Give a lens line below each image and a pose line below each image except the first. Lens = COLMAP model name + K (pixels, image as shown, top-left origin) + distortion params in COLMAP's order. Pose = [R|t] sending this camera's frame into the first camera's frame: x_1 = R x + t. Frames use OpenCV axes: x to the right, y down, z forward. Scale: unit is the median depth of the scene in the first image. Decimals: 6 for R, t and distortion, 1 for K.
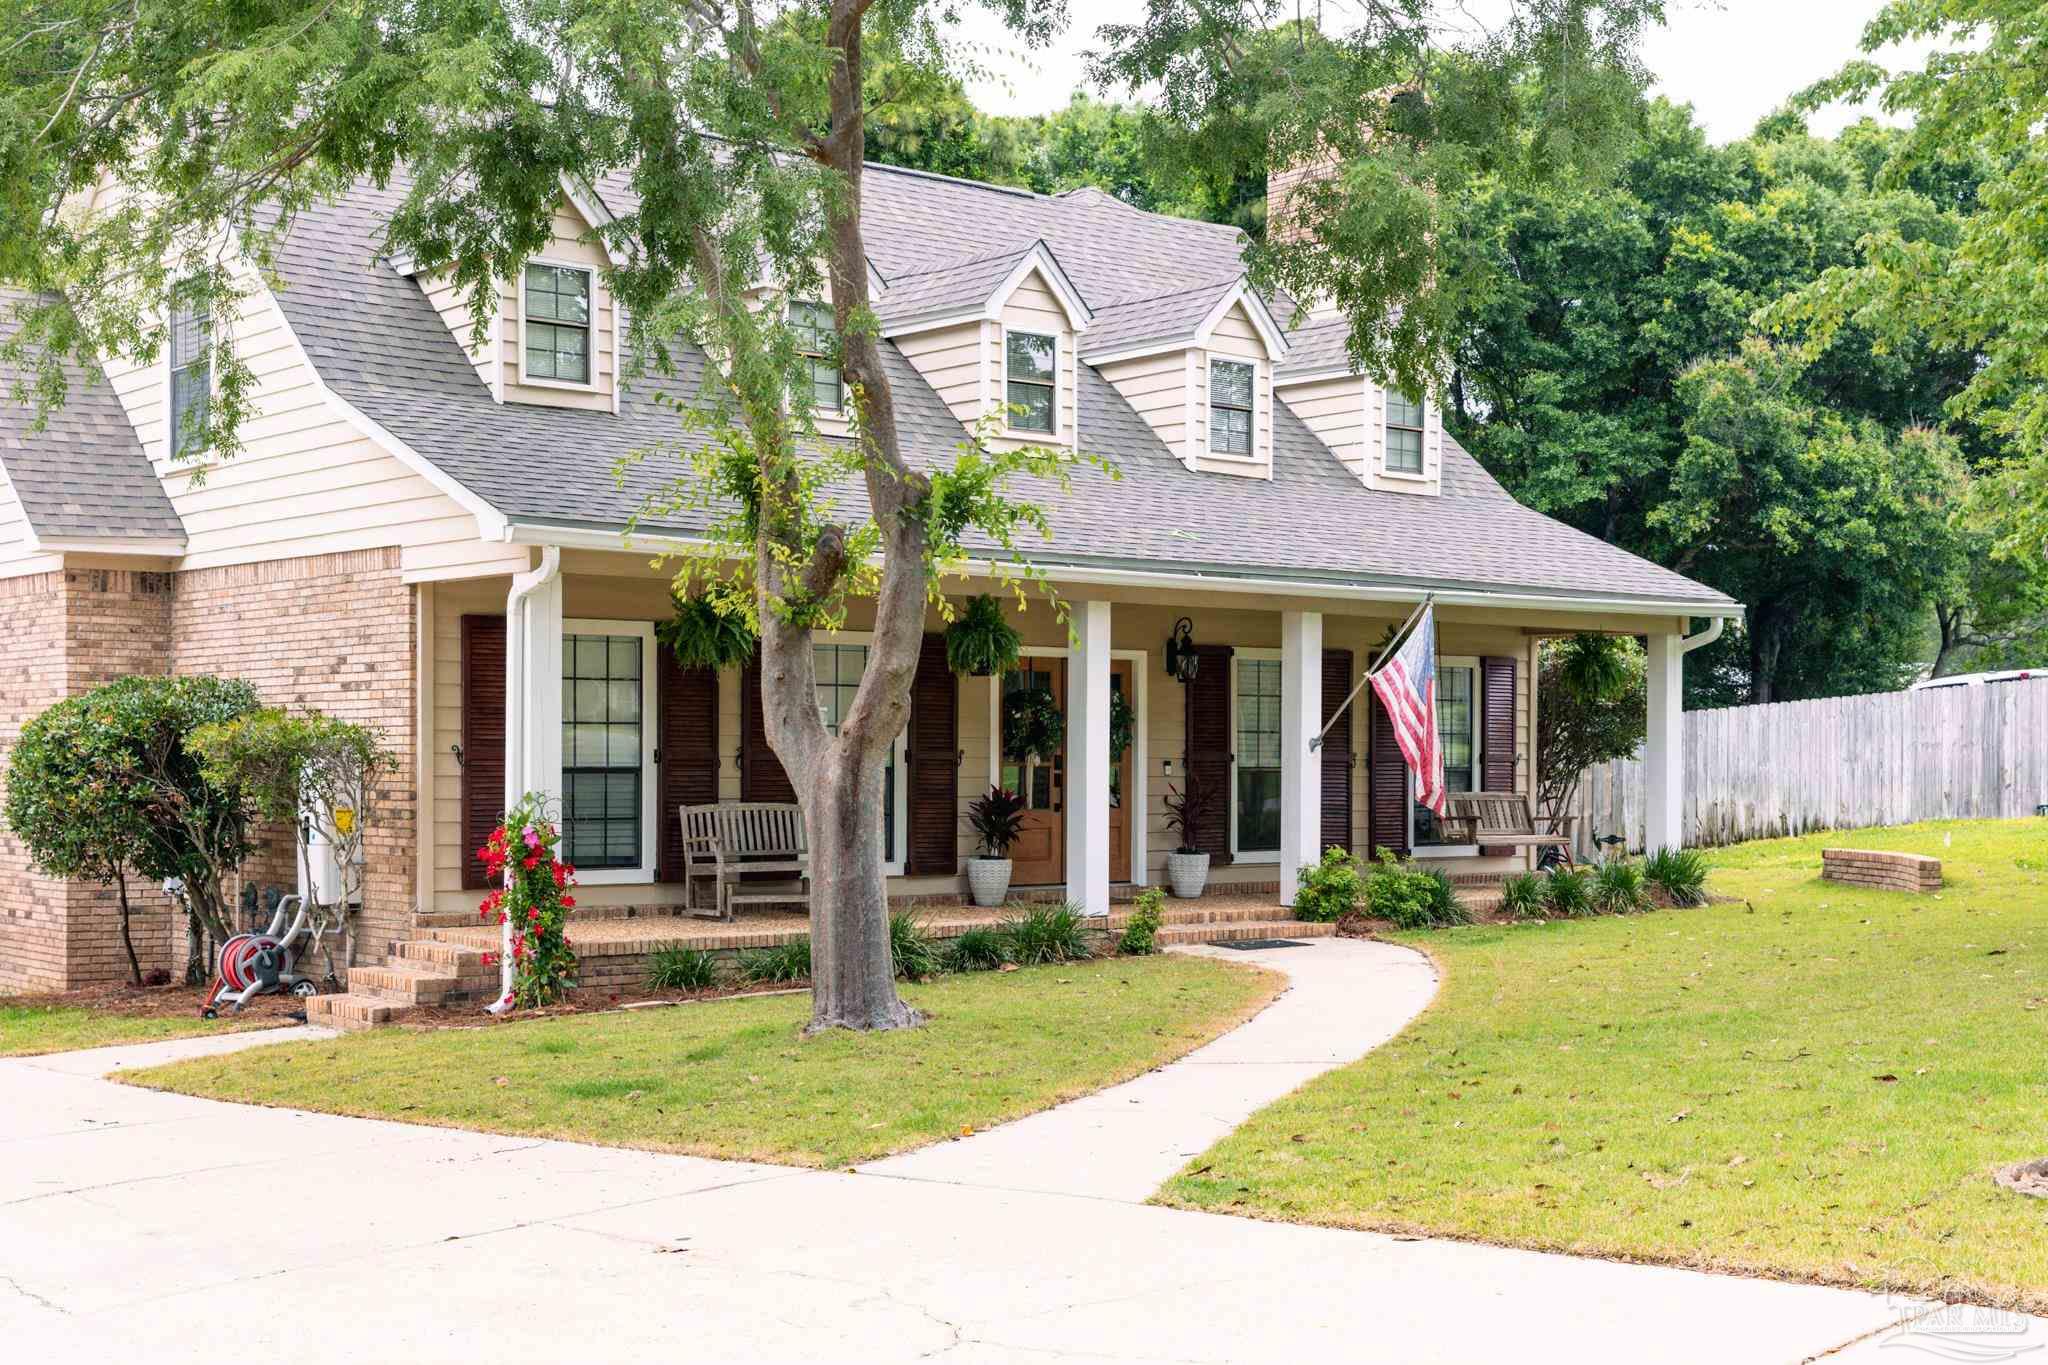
lens RADIAL K [[2637.7, 0, 1036.1], [0, 2637.7, 736.7], [0, 0, 1]] dist [0.011635, 0.000000]
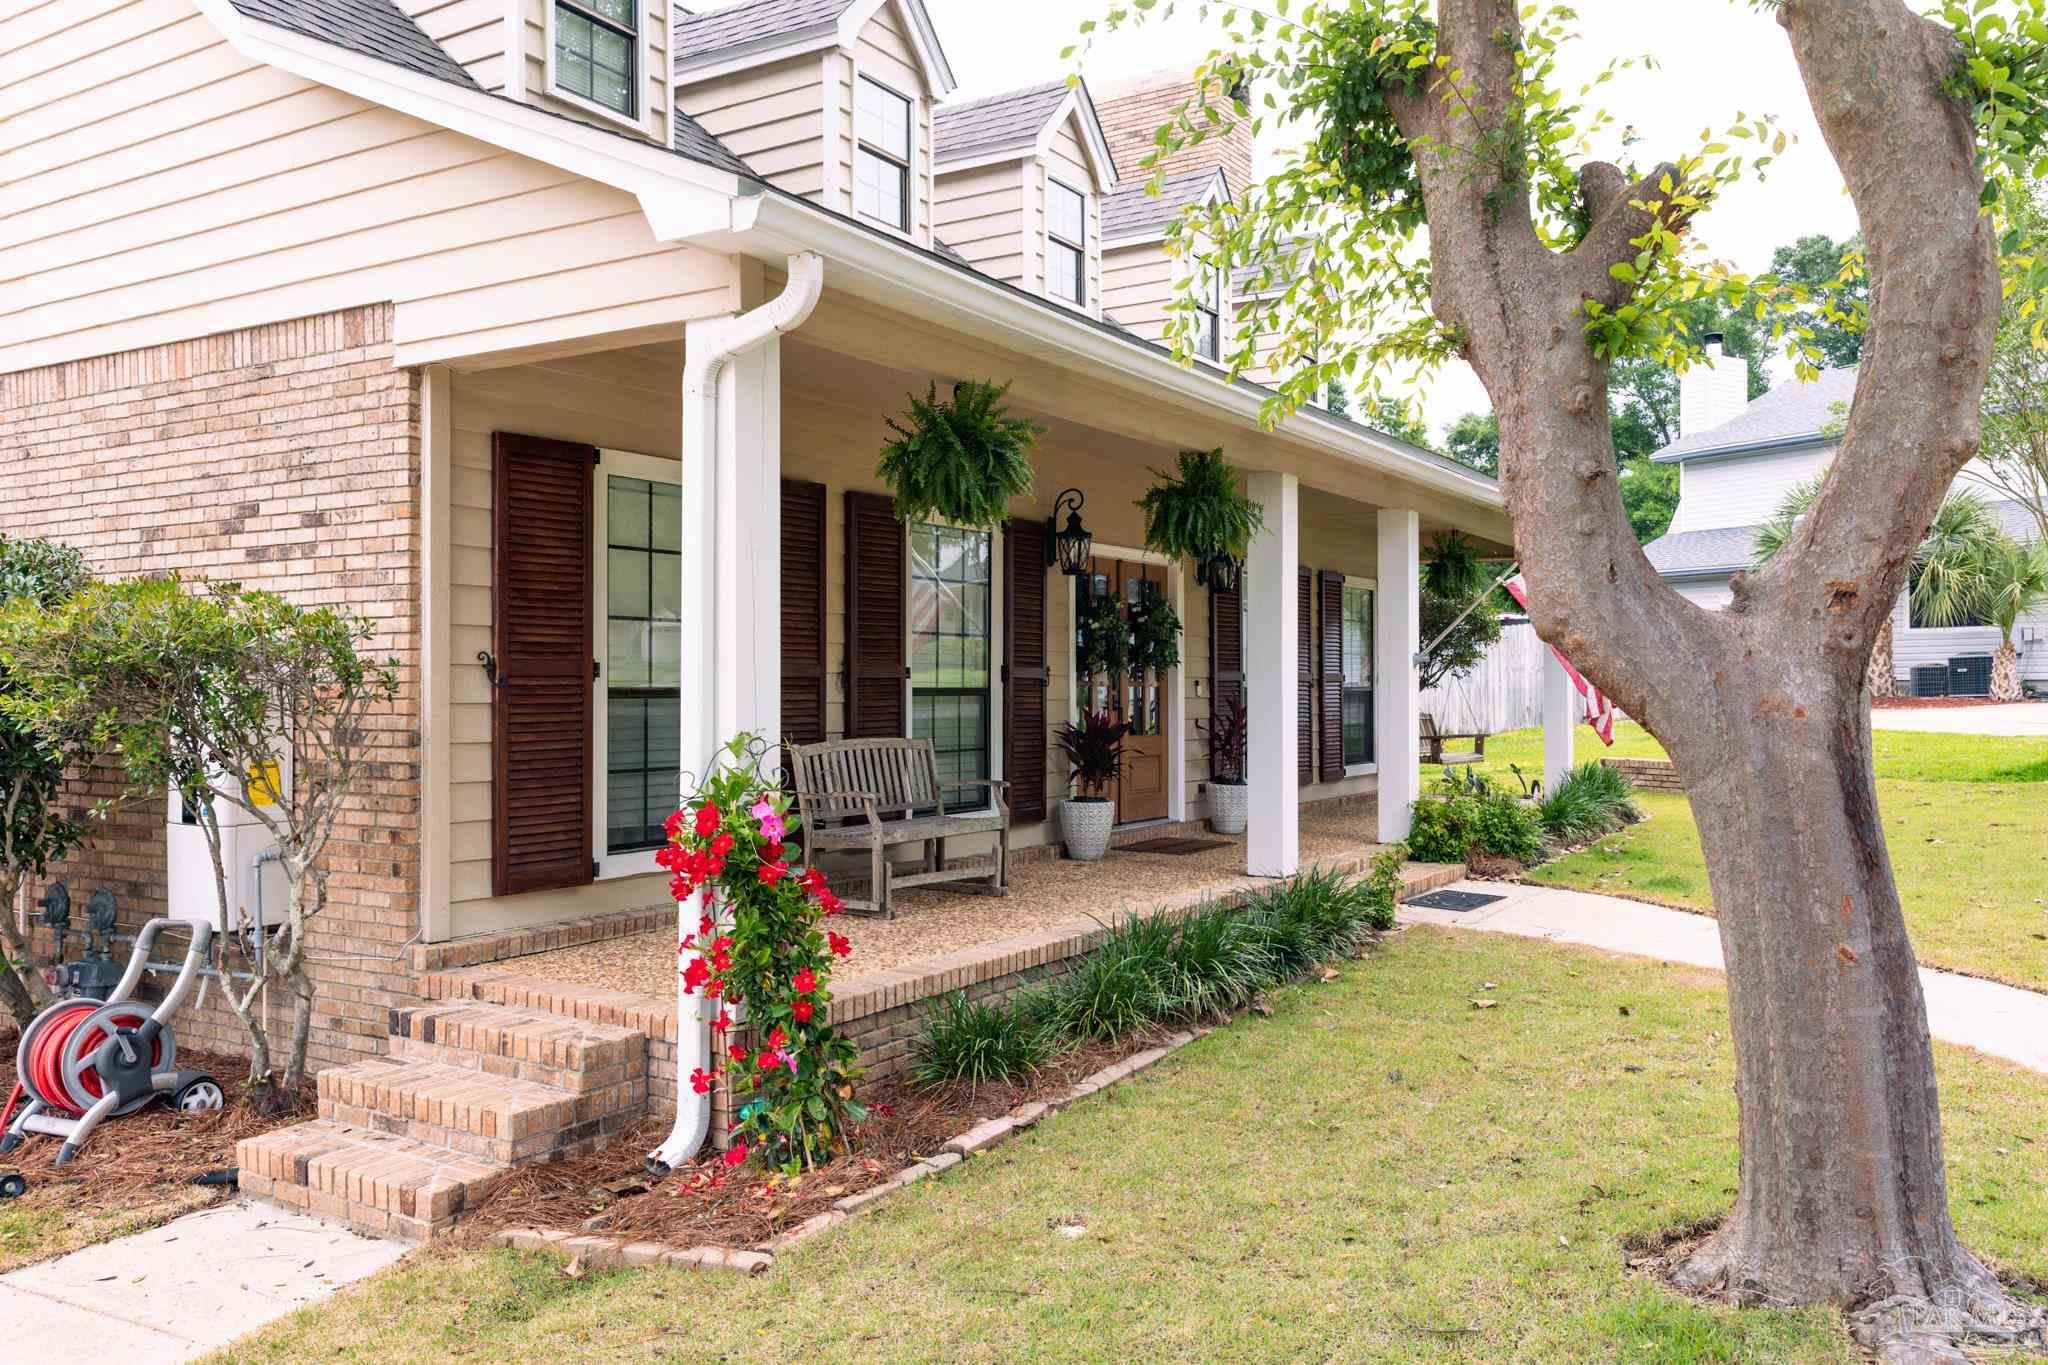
lens RADIAL K [[1571.9, 0, 1028.4], [0, 1571.9, 664.0], [0, 0, 1]] dist [0.008545, 0.004723]
pose [[0.947149, -0.000385, 0.320793, -0.206575], [0.002806, 0.999971, -0.007086, 0.008402], [-0.320781, 0.007611, 0.947123, 0.596876]]
